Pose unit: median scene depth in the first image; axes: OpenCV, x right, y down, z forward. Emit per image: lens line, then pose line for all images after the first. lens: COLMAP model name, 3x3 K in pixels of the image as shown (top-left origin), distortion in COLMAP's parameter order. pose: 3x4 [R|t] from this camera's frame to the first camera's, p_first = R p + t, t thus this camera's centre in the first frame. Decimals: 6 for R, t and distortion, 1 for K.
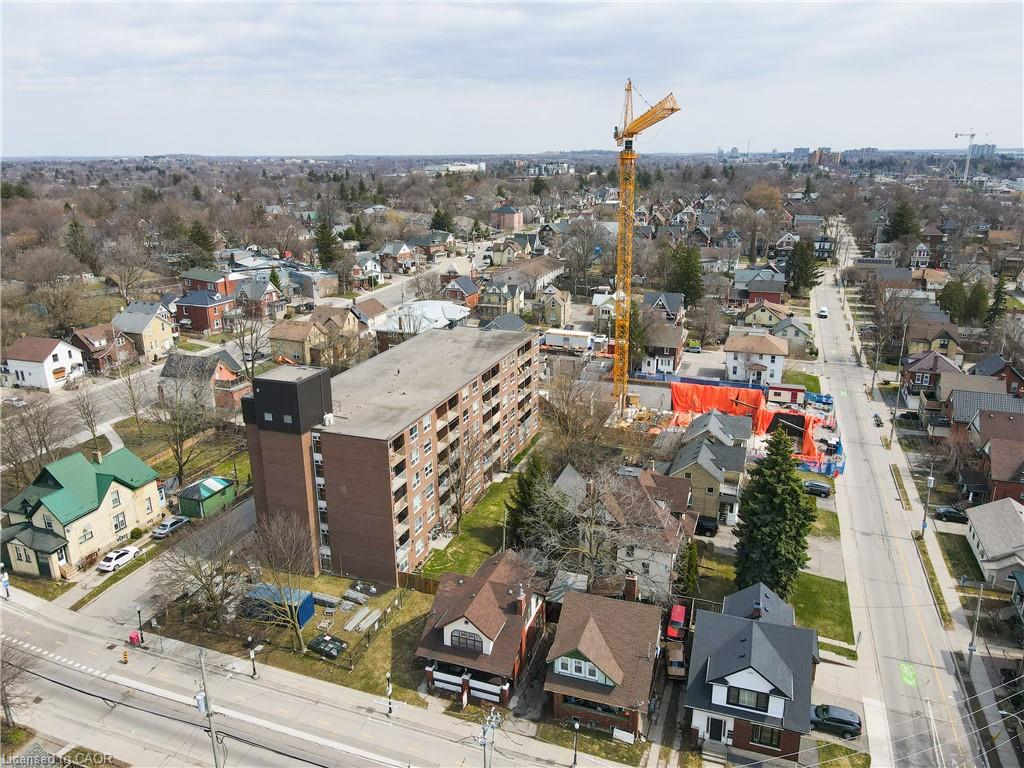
lens RADIAL K [[744.1, 0, 512.0], [0, 744.1, 384.0], [0, 0, 1]] dist [0.011471, 0.005787]
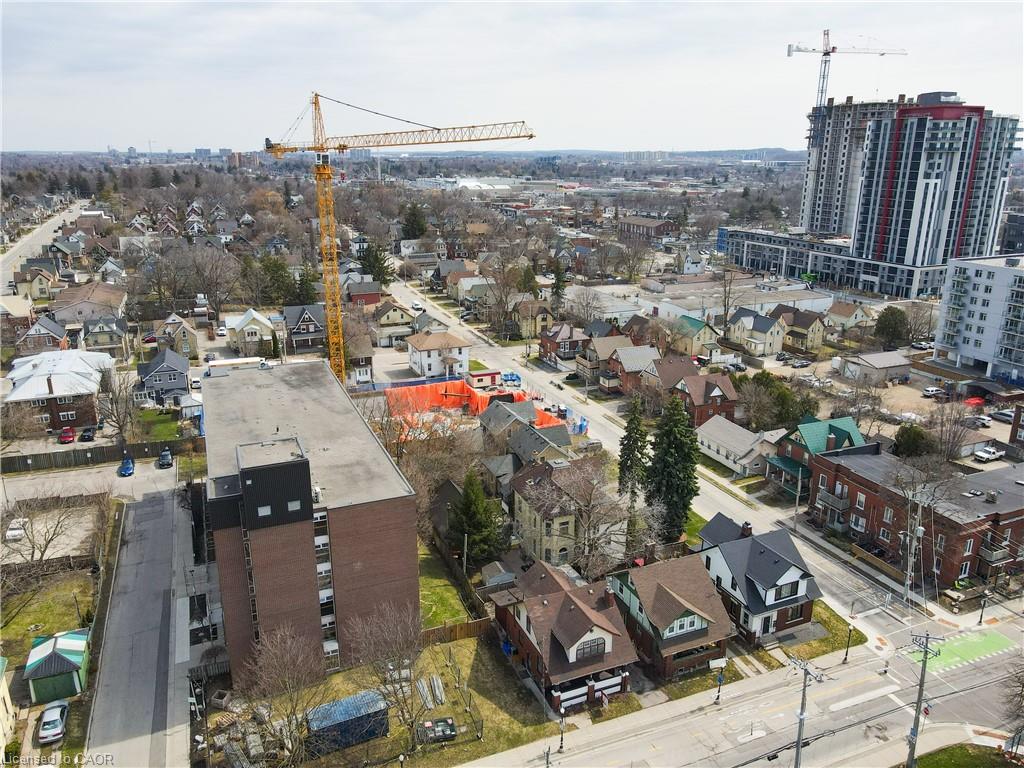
lens RADIAL K [[744.1, 0, 512.0], [0, 744.1, 384.0], [0, 0, 1]] dist [0.011471, 0.005787]
pose [[0.740470, -0.193371, 0.643671, -0.616928], [0.193899, 0.978457, 0.070888, -0.094860], [-0.643512, 0.072316, 0.762012, 0.204605]]
